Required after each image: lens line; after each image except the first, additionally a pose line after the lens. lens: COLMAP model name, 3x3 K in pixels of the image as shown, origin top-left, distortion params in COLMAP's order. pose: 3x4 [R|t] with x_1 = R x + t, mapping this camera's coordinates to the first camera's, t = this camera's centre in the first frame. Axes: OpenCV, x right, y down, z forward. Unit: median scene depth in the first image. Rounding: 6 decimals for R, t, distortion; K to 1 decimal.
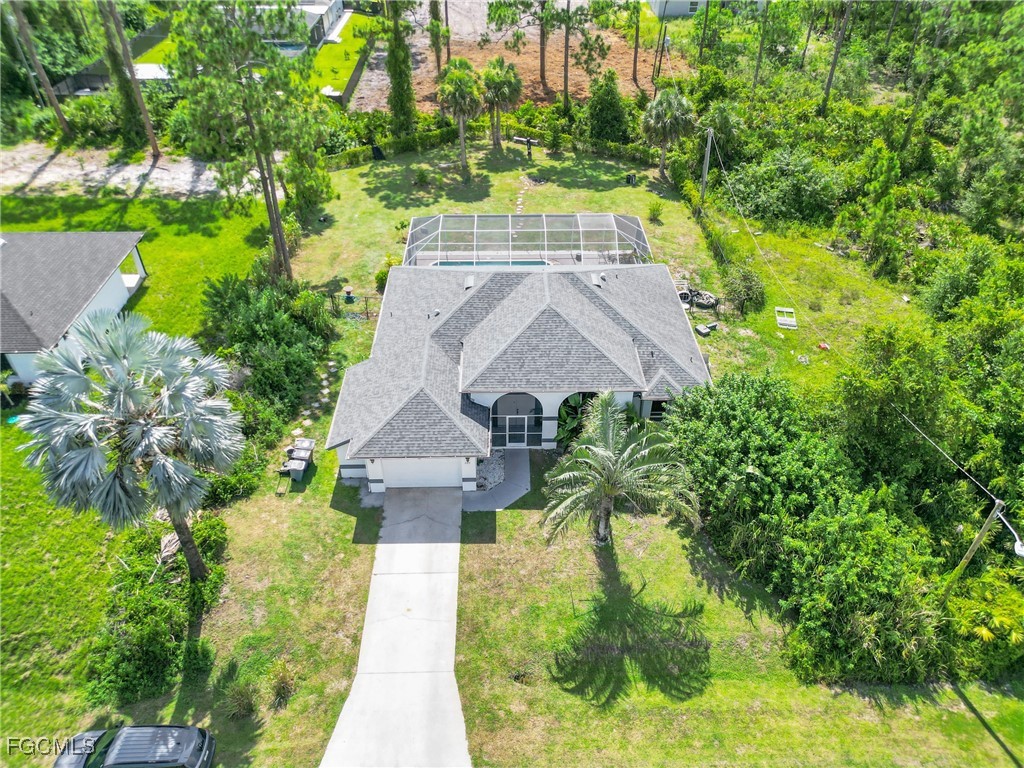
lens RADIAL K [[723.6, 0, 508.3], [0, 723.6, 382.9], [0, 0, 1]] dist [0.061638, -0.058146]
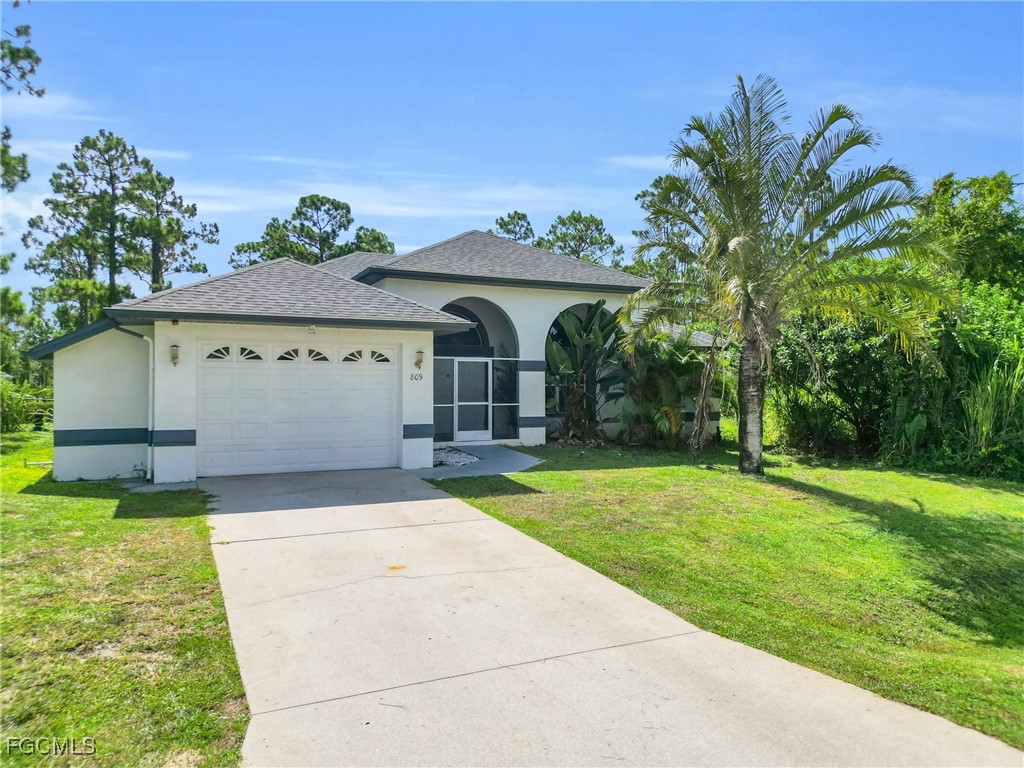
lens RADIAL K [[723.6, 0, 508.3], [0, 723.6, 382.9], [0, 0, 1]] dist [0.061638, -0.058146]
pose [[0.907973, 0.003549, 0.419014, -0.126788], [0.260879, 0.777741, -0.571893, 0.253138], [-0.327914, 0.628575, 0.705242, 0.460586]]
